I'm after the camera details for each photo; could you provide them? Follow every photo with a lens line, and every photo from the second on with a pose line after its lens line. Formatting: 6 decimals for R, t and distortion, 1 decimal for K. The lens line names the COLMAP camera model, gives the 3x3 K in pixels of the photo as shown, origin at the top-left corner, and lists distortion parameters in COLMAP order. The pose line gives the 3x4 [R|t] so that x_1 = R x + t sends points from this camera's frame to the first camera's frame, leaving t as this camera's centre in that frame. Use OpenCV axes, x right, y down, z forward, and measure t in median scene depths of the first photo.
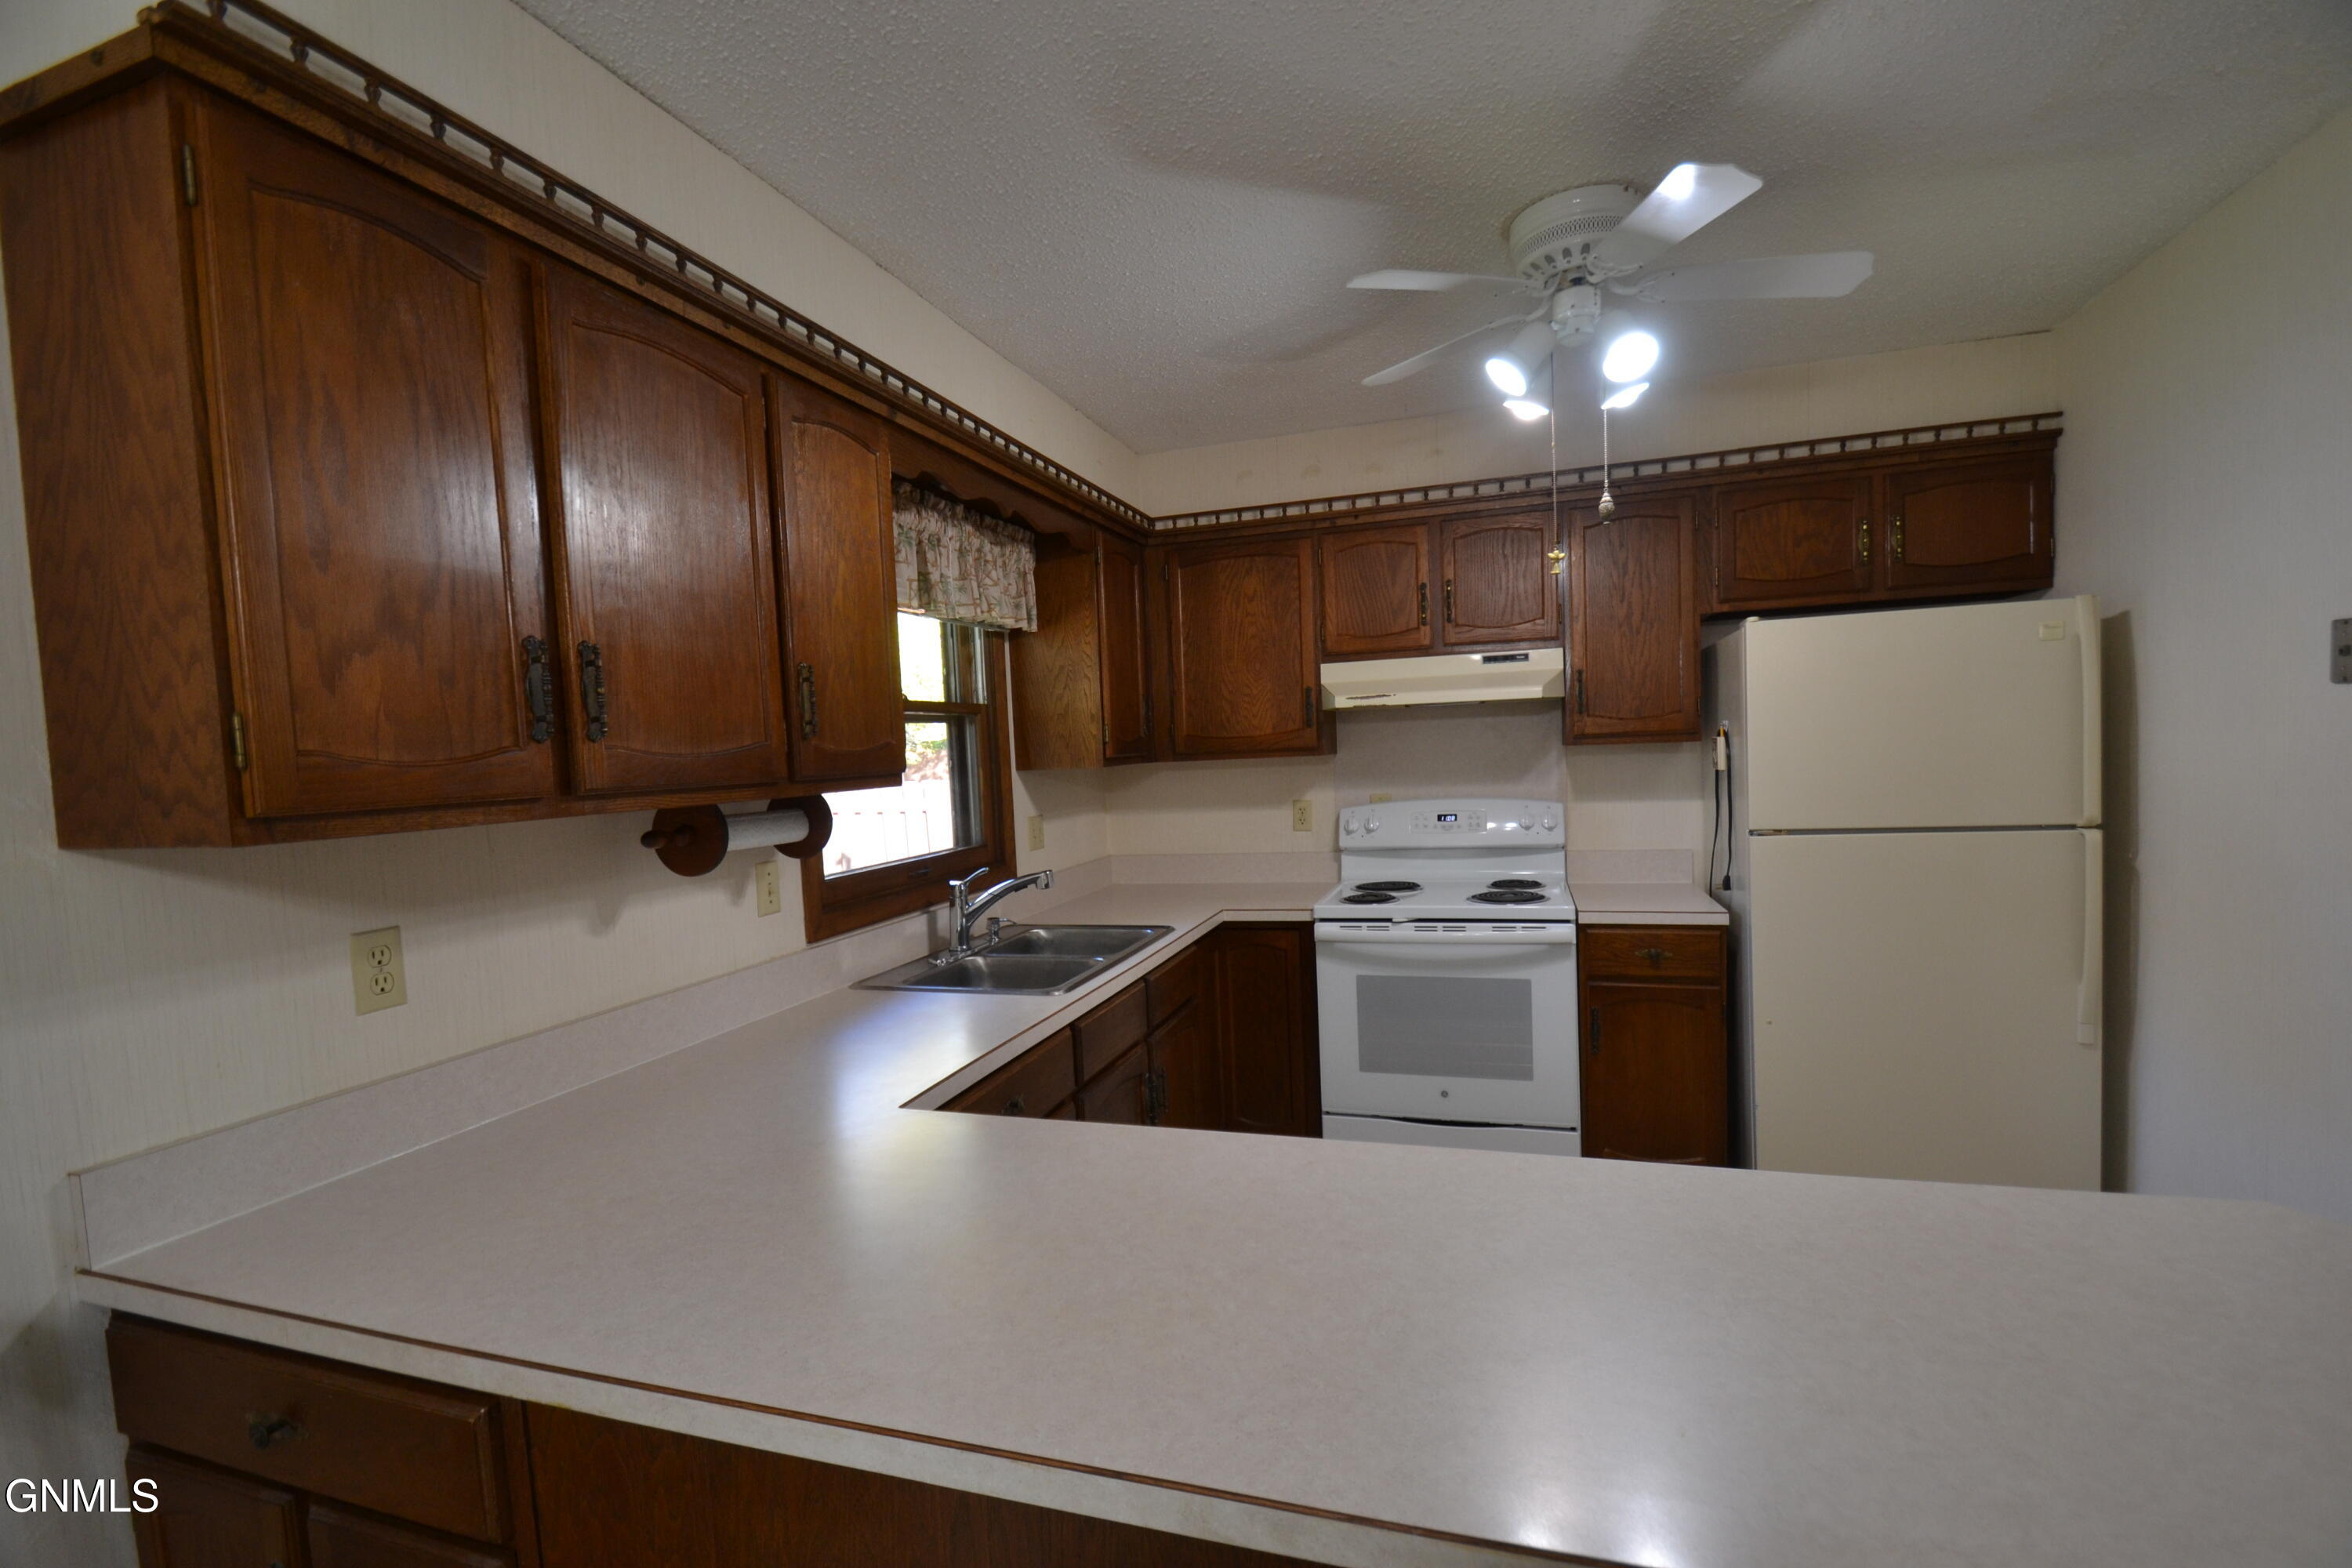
lens RADIAL K [[1047.6, 0, 1163.9], [0, 1047.6, 806.9], [0, 0, 1]] dist [0.002697, -0.011216]
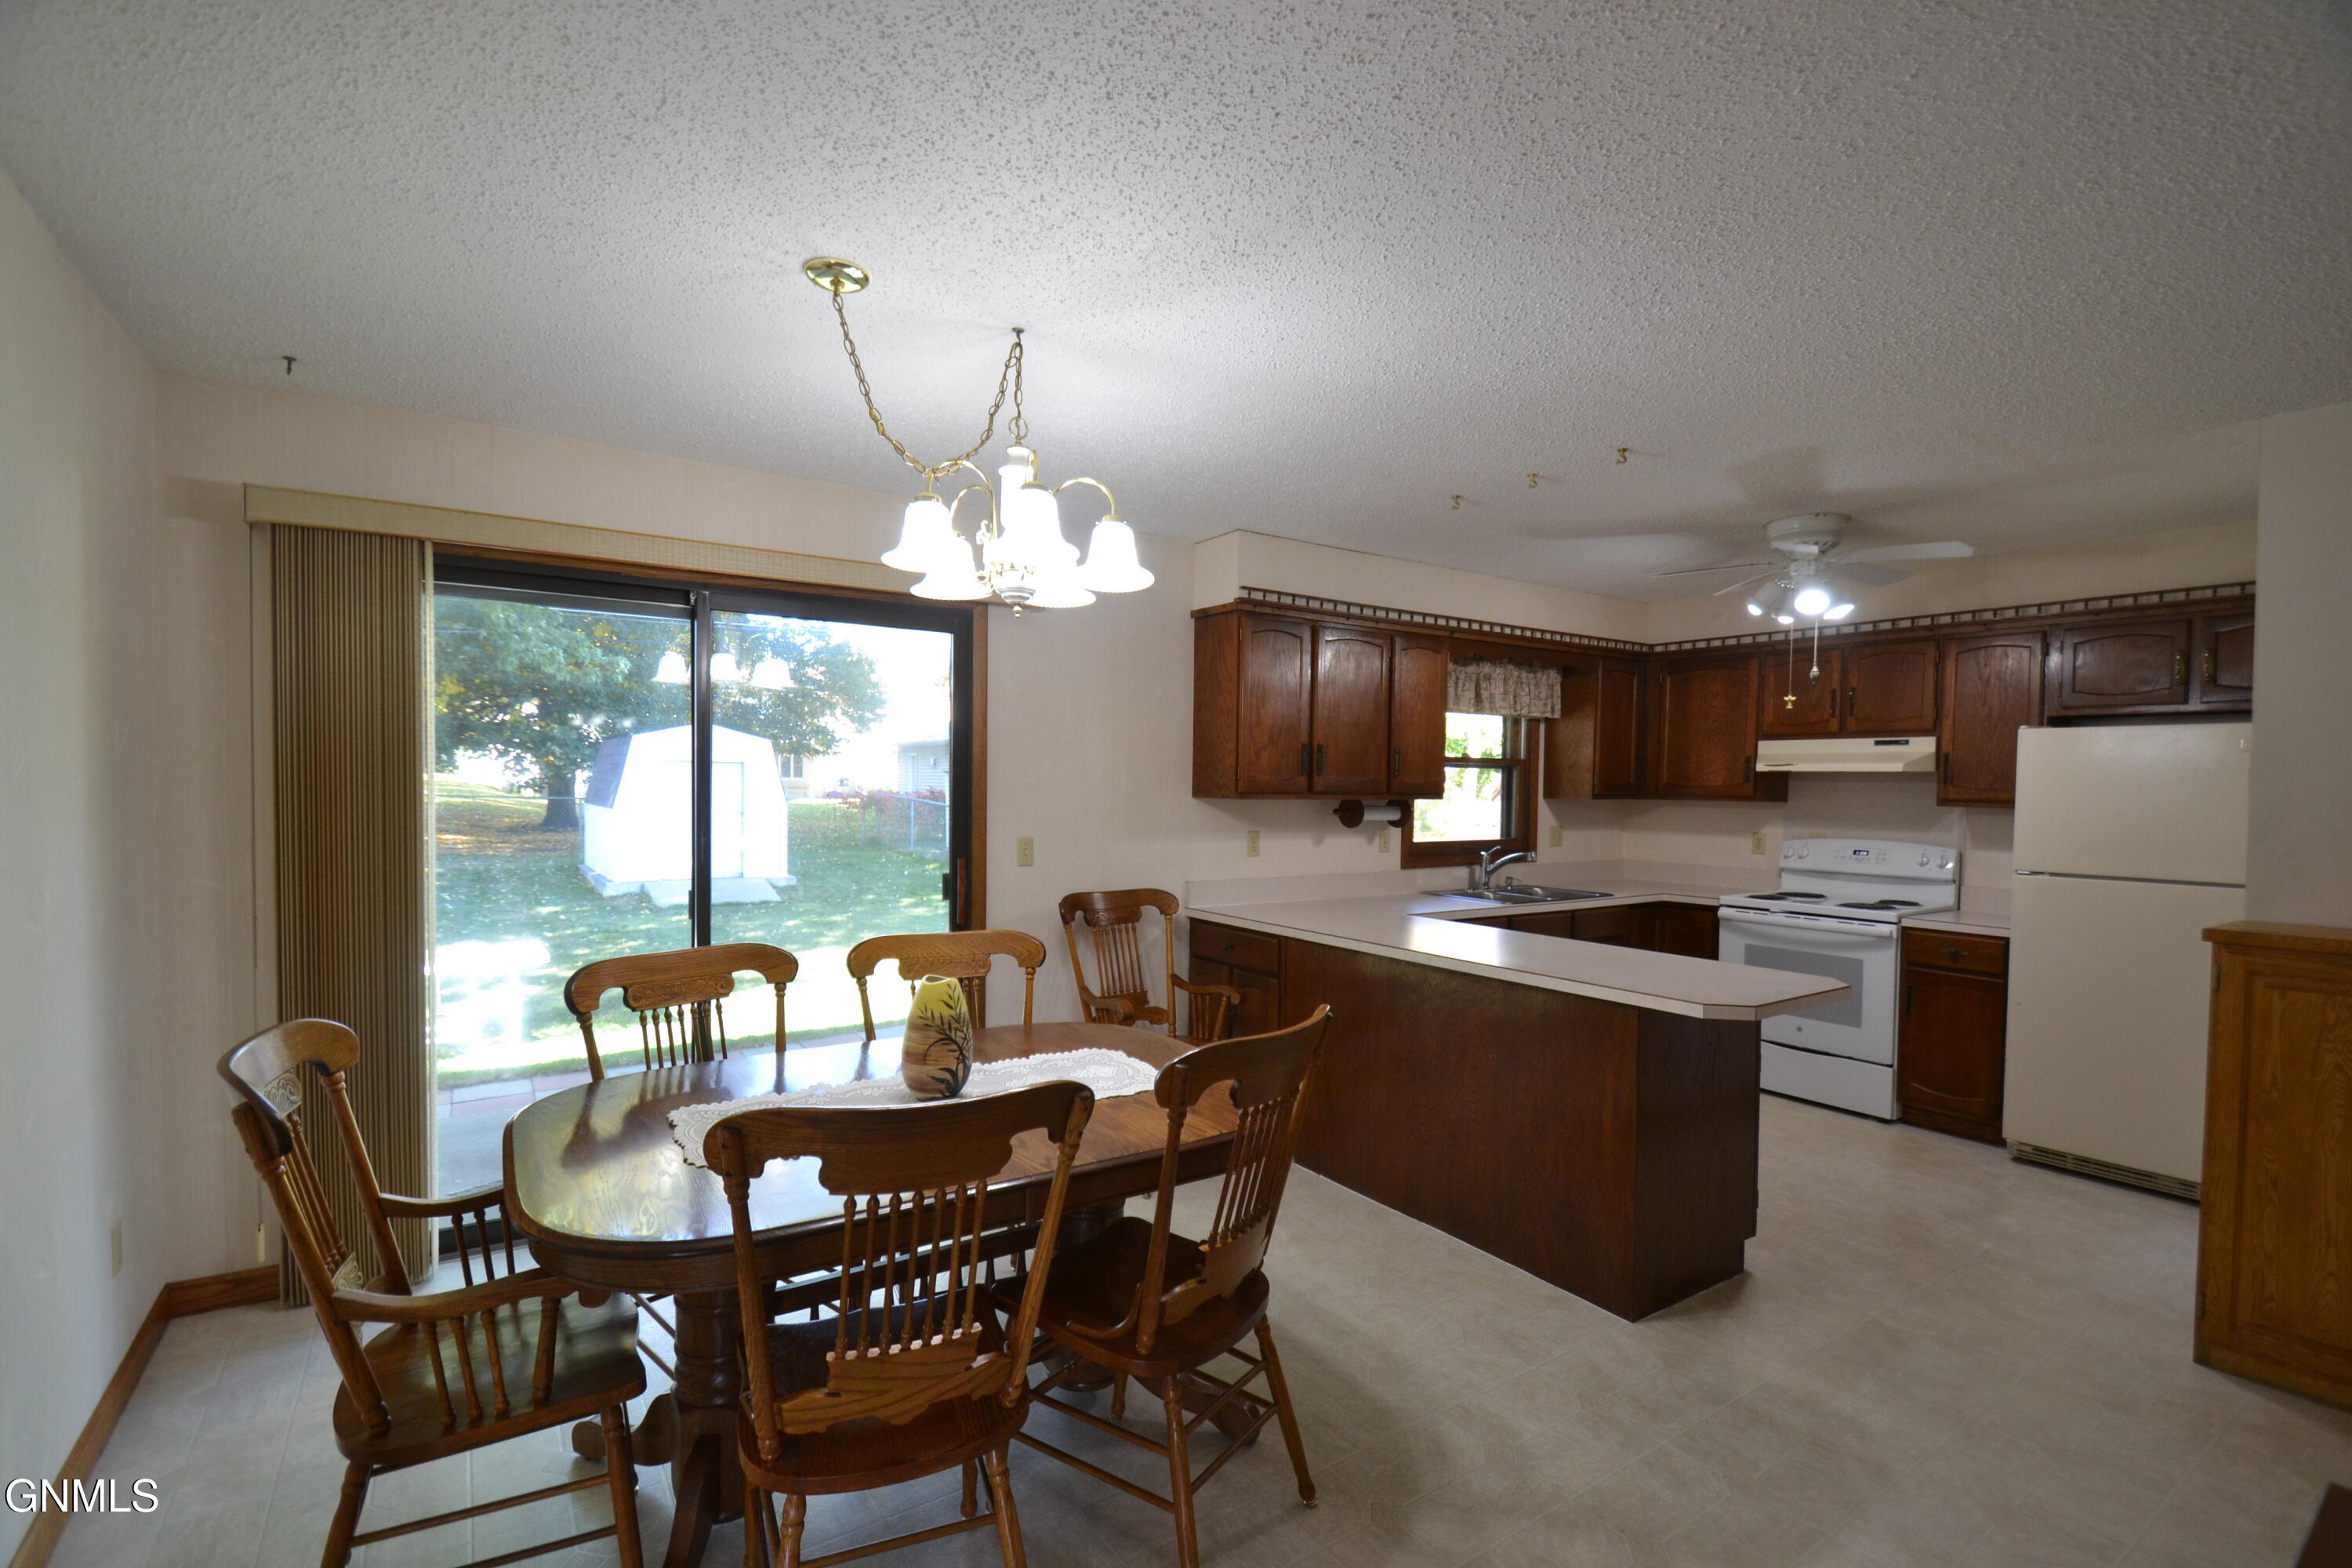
lens RADIAL K [[1047.6, 0, 1146.2], [0, 1047.6, 825.1], [0, 0, 1]] dist [0.002697, -0.011216]
pose [[0.776783, 0.081909, -0.624419, 0.463706], [-0.084562, 0.996093, 0.025467, 0.021948], [0.624066, 0.033020, 0.780674, -0.799332]]
